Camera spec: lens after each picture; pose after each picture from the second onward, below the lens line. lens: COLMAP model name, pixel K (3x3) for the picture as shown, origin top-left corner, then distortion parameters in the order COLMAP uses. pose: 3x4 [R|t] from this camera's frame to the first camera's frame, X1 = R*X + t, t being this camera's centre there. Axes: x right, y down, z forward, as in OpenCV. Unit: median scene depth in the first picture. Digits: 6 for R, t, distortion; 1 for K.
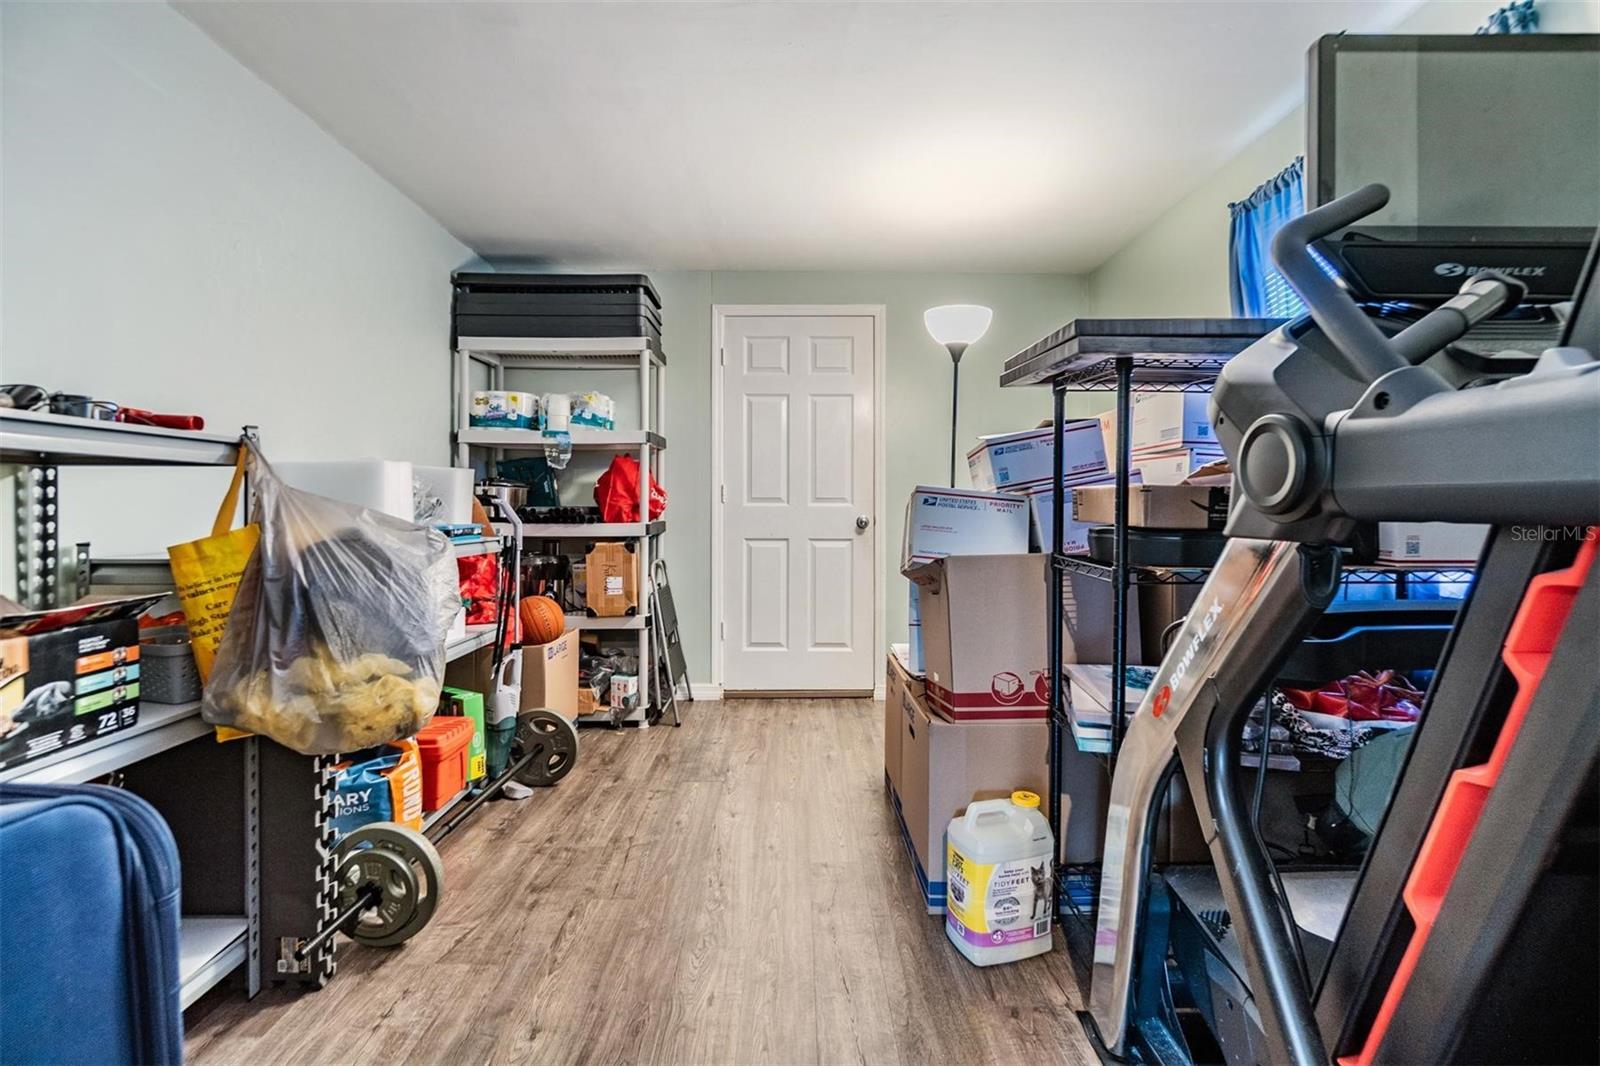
lens RADIAL K [[707.3, 0, 800.7], [0, 707.3, 527.1], [0, 0, 1]] dist [-0.003022, -0.000575]
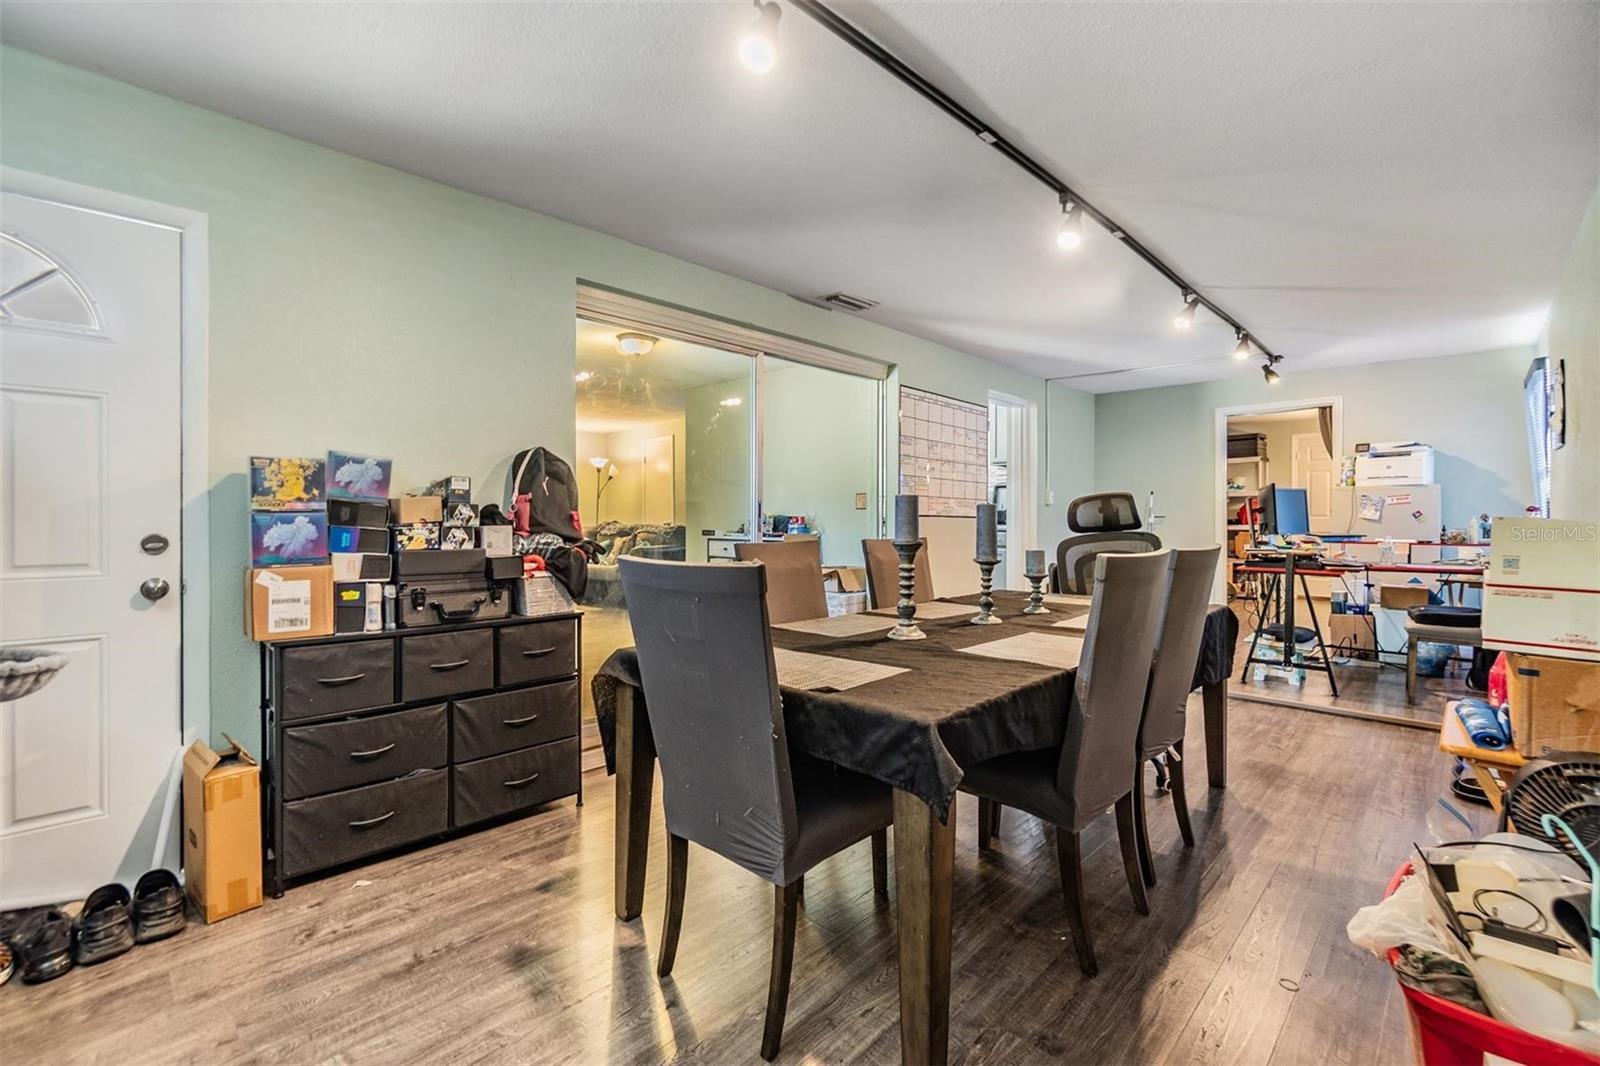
lens RADIAL K [[707.3, 0, 796.2], [0, 707.3, 524.4], [0, 0, 1]] dist [-0.003022, -0.000575]
pose [[0.712678, -0.001309, -0.701490, 0.408614], [-0.008720, 0.999904, -0.010724, 0.035932], [0.701437, 0.013760, 0.712599, -2.157707]]
